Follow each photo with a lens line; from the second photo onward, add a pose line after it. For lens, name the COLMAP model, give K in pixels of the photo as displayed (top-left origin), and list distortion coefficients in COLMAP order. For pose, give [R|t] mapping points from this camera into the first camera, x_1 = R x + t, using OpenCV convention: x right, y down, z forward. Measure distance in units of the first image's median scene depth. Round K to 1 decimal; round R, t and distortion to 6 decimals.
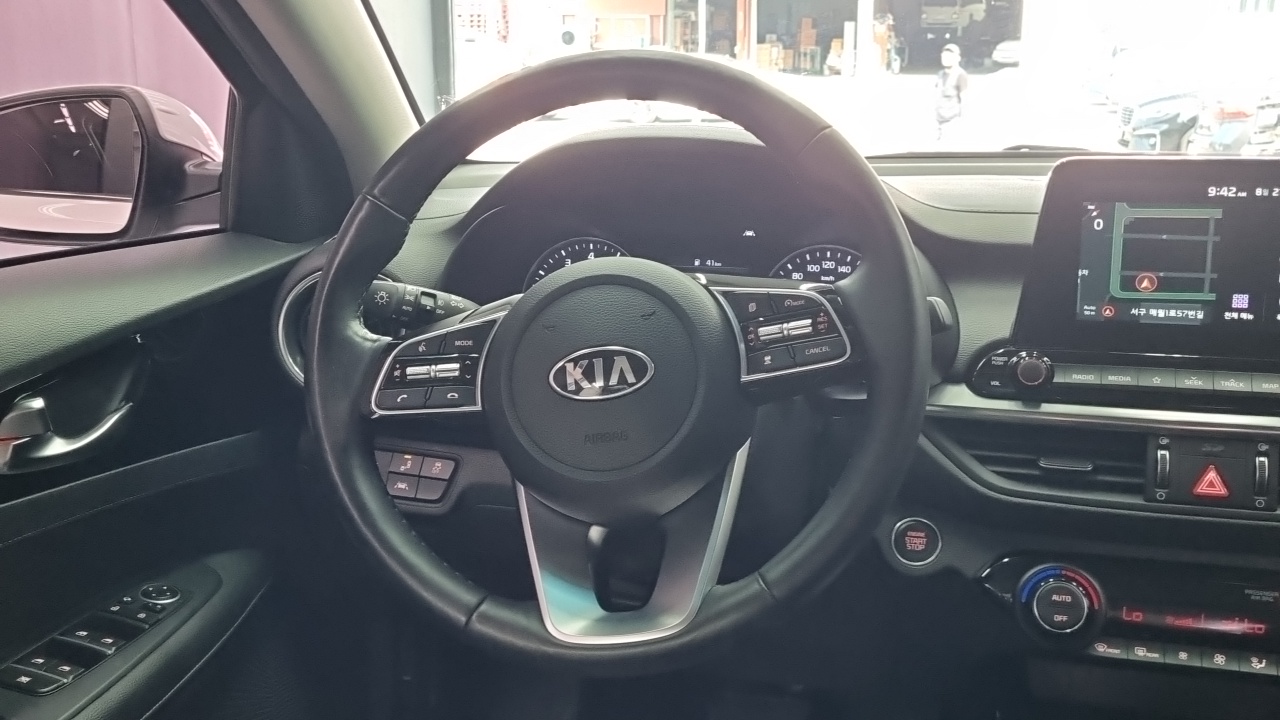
lens RADIAL K [[1365.4, 0, 636.1], [0, 1365.4, 347.3], [0, 0, 1]] dist [0.048091, 0.000000]
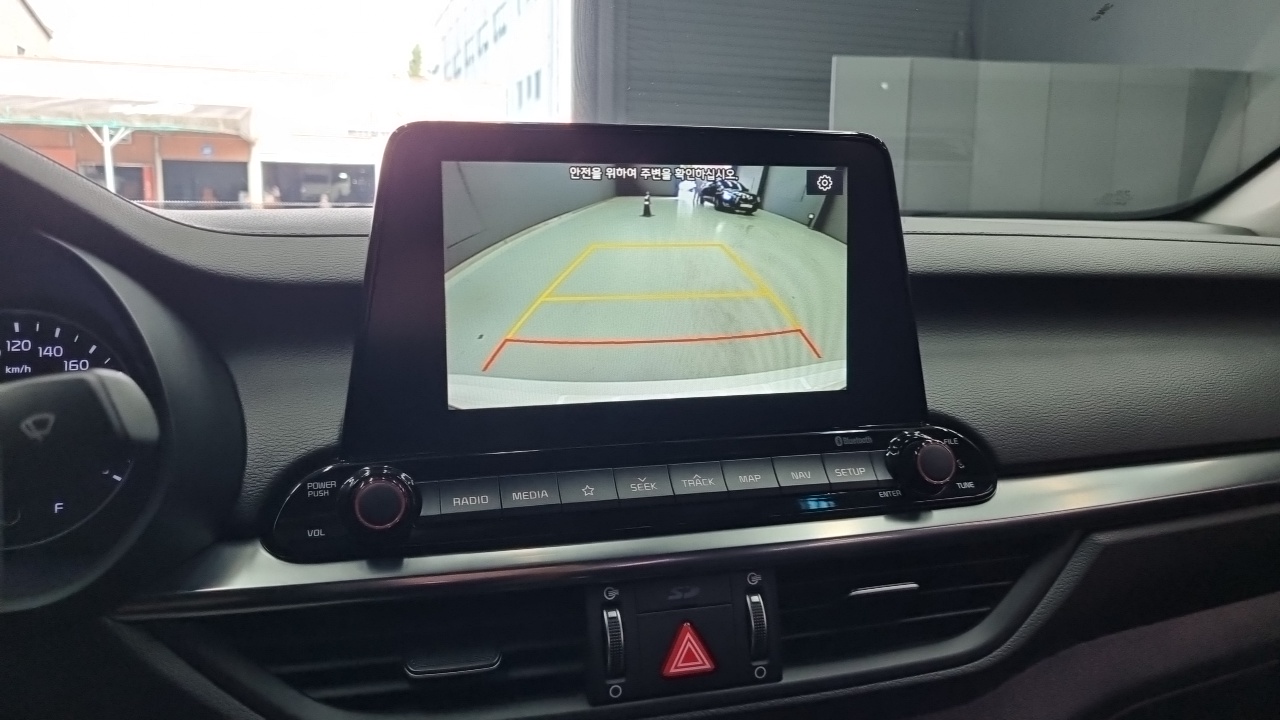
lens RADIAL K [[956.7, 0, 629.5], [0, 956.7, 354.6], [0, 0, 1]] dist [0.052479, -0.006496]
pose [[0.868672, -0.062018, 0.491490, 0.194688], [0.100803, 0.993505, -0.052798, -0.011188], [-0.485023, 0.095407, 0.869281, 0.628360]]
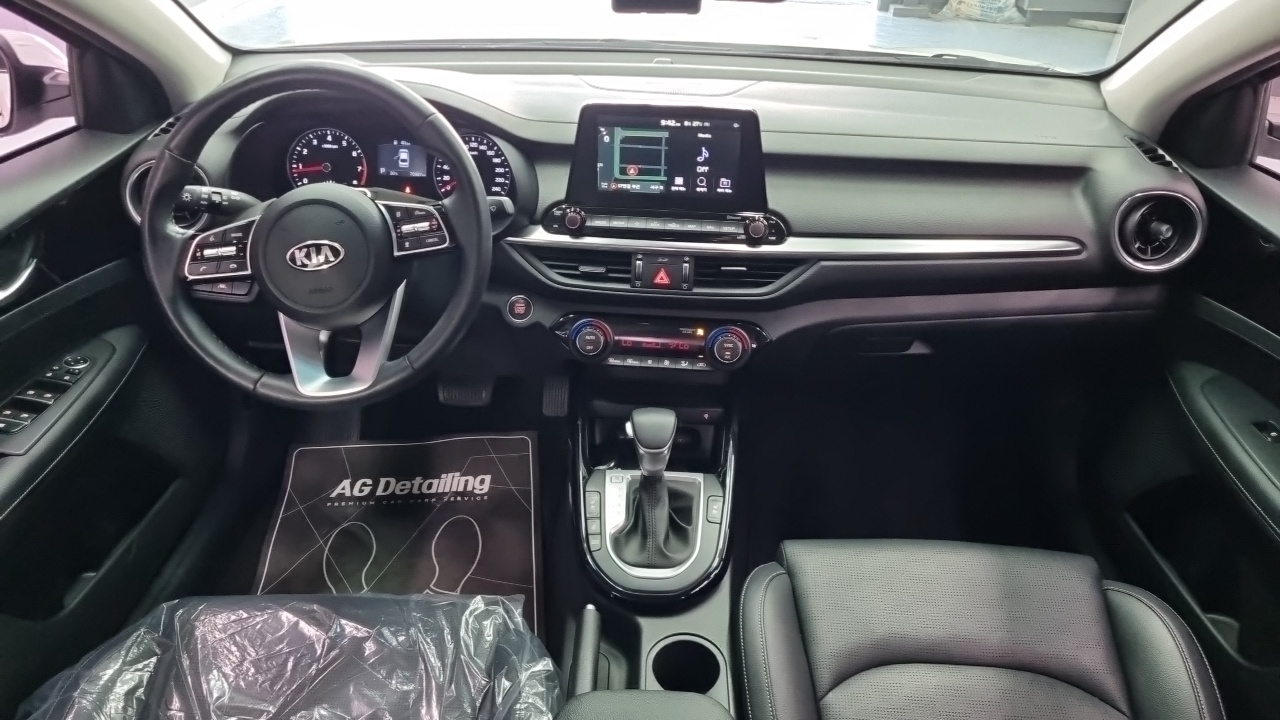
lens RADIAL K [[956.7, 0, 639.0], [0, 956.7, 354.1], [0, 0, 1]] dist [0.052479, -0.006496]
pose [[0.981597, -0.061896, 0.180655, 0.133053], [0.007134, 0.957239, 0.289210, -0.187376], [-0.190831, -0.282599, 0.940064, -0.293114]]
